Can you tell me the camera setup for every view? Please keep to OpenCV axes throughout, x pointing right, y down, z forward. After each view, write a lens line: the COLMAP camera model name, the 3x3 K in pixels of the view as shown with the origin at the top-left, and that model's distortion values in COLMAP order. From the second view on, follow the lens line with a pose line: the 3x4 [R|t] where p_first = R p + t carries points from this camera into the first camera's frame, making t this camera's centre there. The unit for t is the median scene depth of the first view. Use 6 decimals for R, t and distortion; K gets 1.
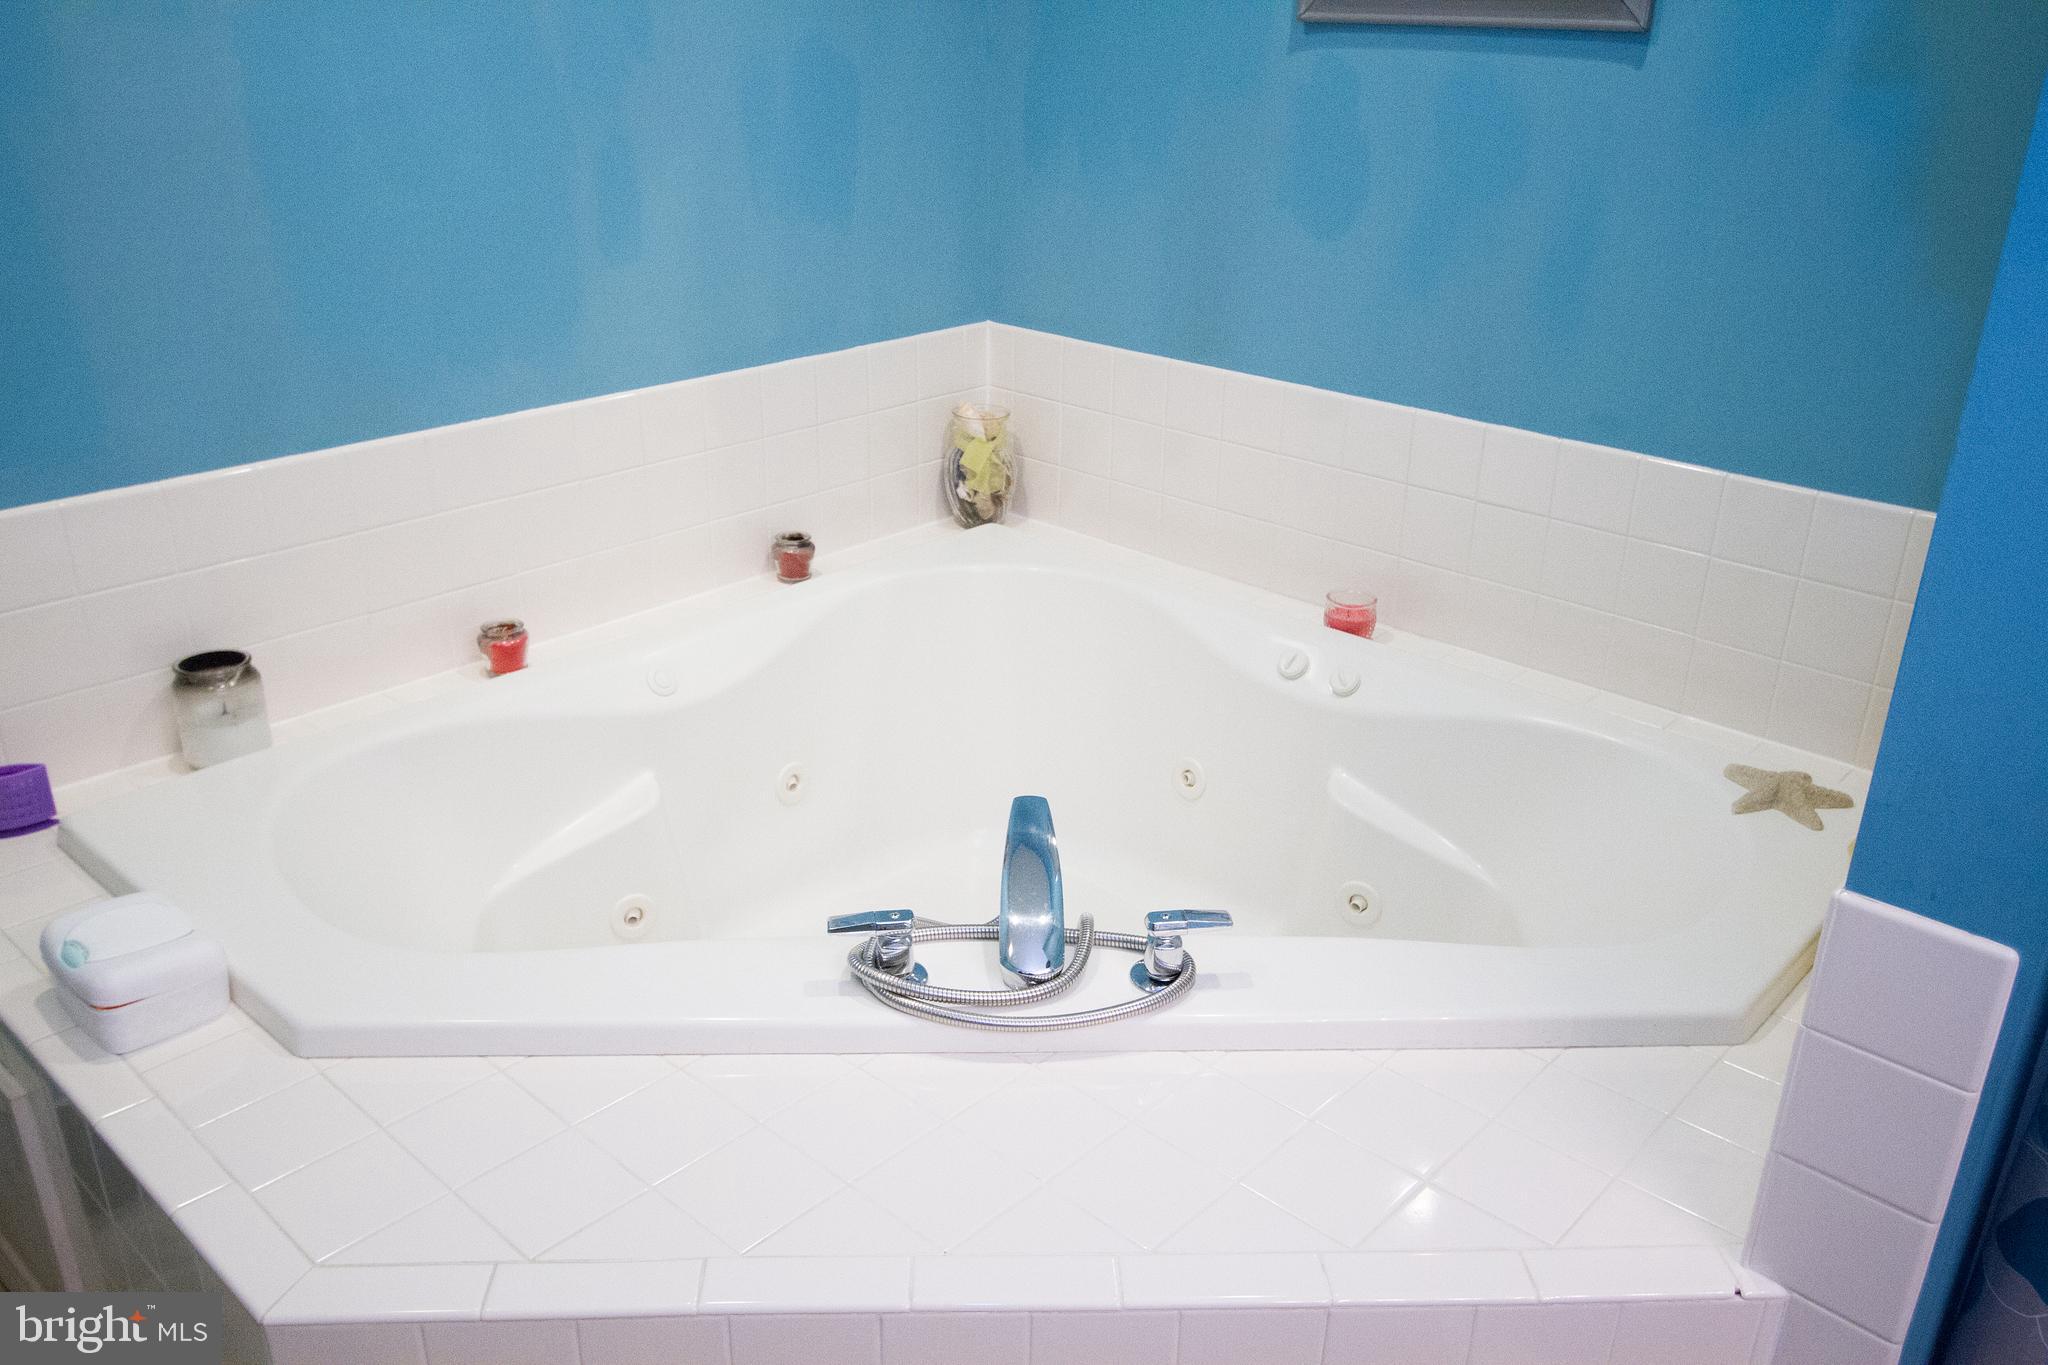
lens RADIAL K [[1666.5, 0, 1031.3], [0, 1666.5, 682.0], [0, 0, 1]] dist [-0.030779, 0.052283]
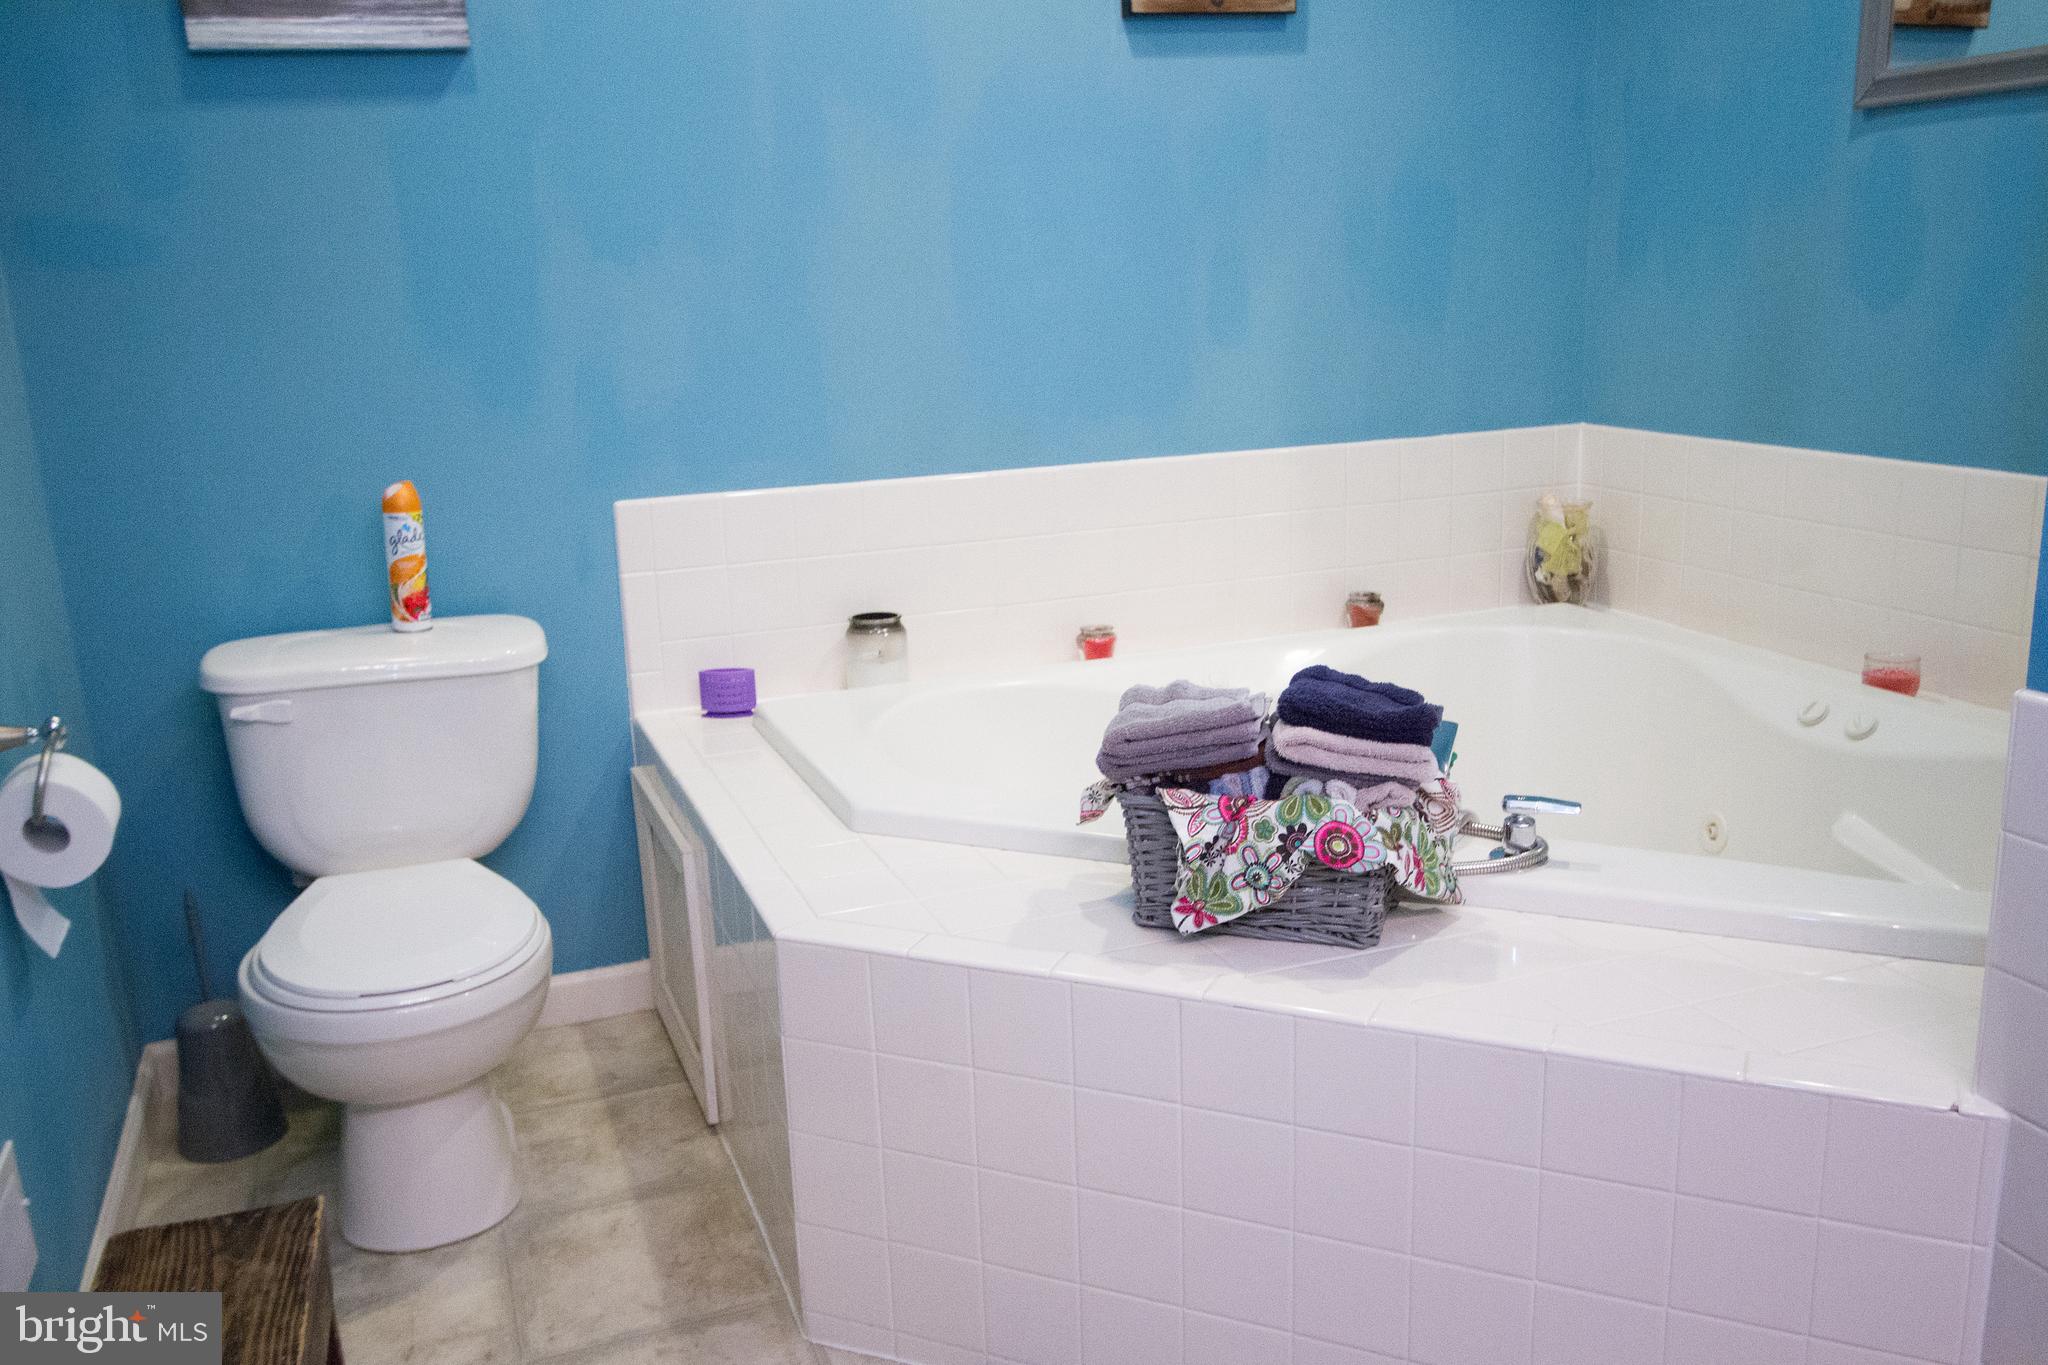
lens RADIAL K [[1666.5, 0, 1031.3], [0, 1666.5, 682.0], [0, 0, 1]] dist [-0.030779, 0.052283]
pose [[0.898157, 0.062934, -0.435148, 0.160486], [-0.123883, 0.985828, -0.113121, 0.138249], [0.421862, 0.155507, 0.893224, -0.104478]]
